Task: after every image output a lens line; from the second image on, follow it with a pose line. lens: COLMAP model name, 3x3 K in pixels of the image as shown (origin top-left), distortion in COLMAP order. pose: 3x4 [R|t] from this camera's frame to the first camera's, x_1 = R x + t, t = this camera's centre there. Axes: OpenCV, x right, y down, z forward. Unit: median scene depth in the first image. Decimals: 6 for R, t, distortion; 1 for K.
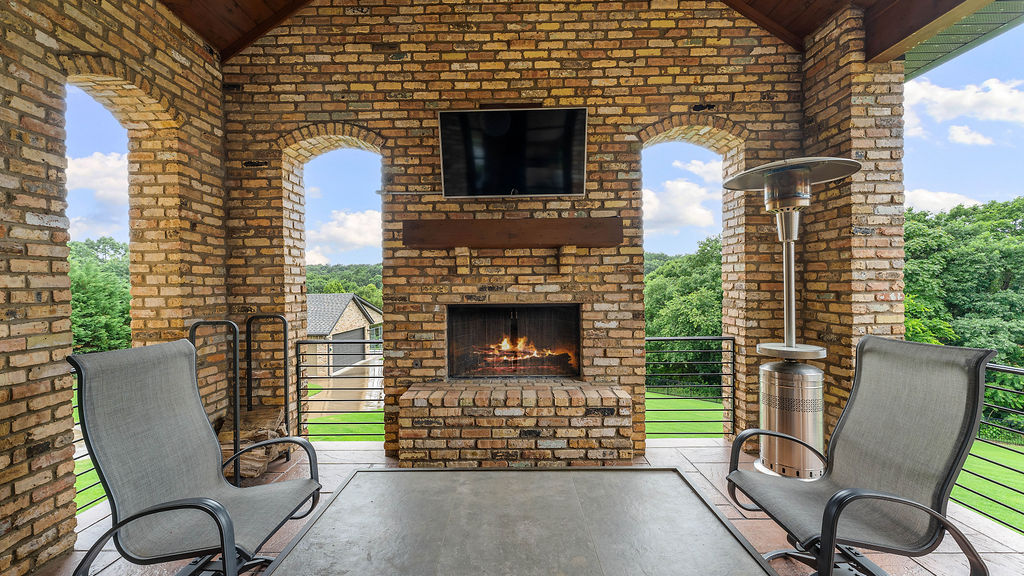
lens RADIAL K [[412.4, 0, 502.0], [0, 412.4, 287.1], [0, 0, 1]] dist [-0.000389, -0.000537]
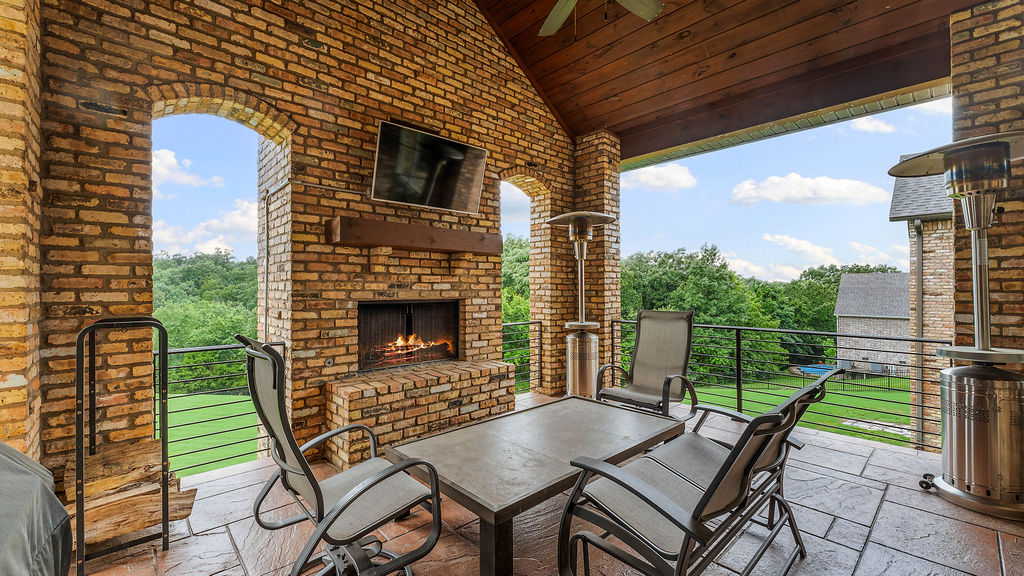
lens RADIAL K [[412.4, 0, 512.9], [0, 412.4, 286.1], [0, 0, 1]] dist [-0.000389, -0.000537]
pose [[0.724466, 0.013975, 0.689169, -0.571270], [-0.000877, 0.999812, -0.019352, 0.024867], [-0.689310, 0.013415, 0.724342, -0.012021]]
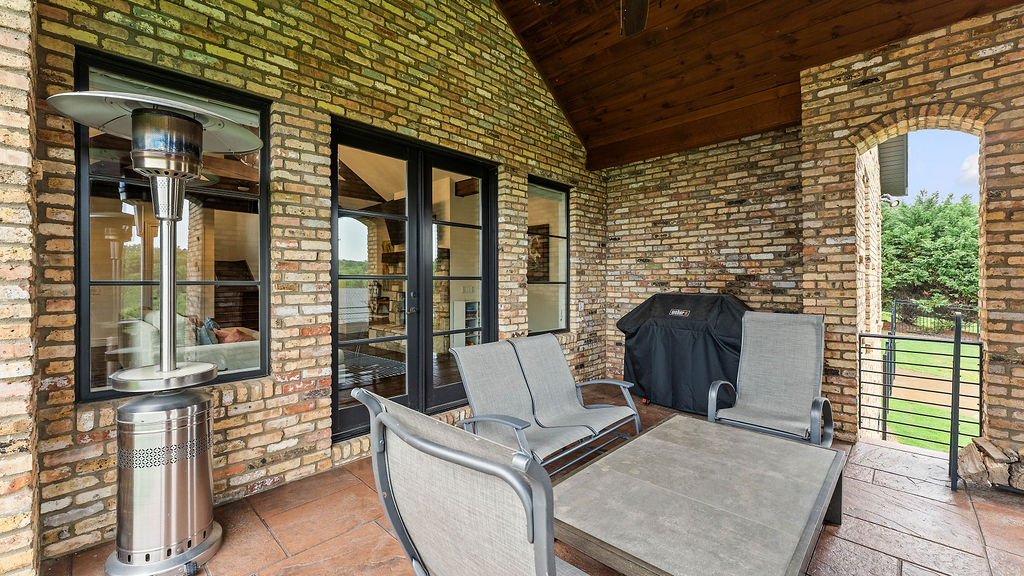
lens RADIAL K [[412.4, 0, 508.8], [0, 412.4, 285.3], [0, 0, 1]] dist [-0.000389, -0.000537]
pose [[-0.677942, 0.013943, -0.734984, 0.715039], [0.005024, 0.999885, 0.014335, -0.005114], [0.735099, 0.006025, -0.677933, 0.766670]]
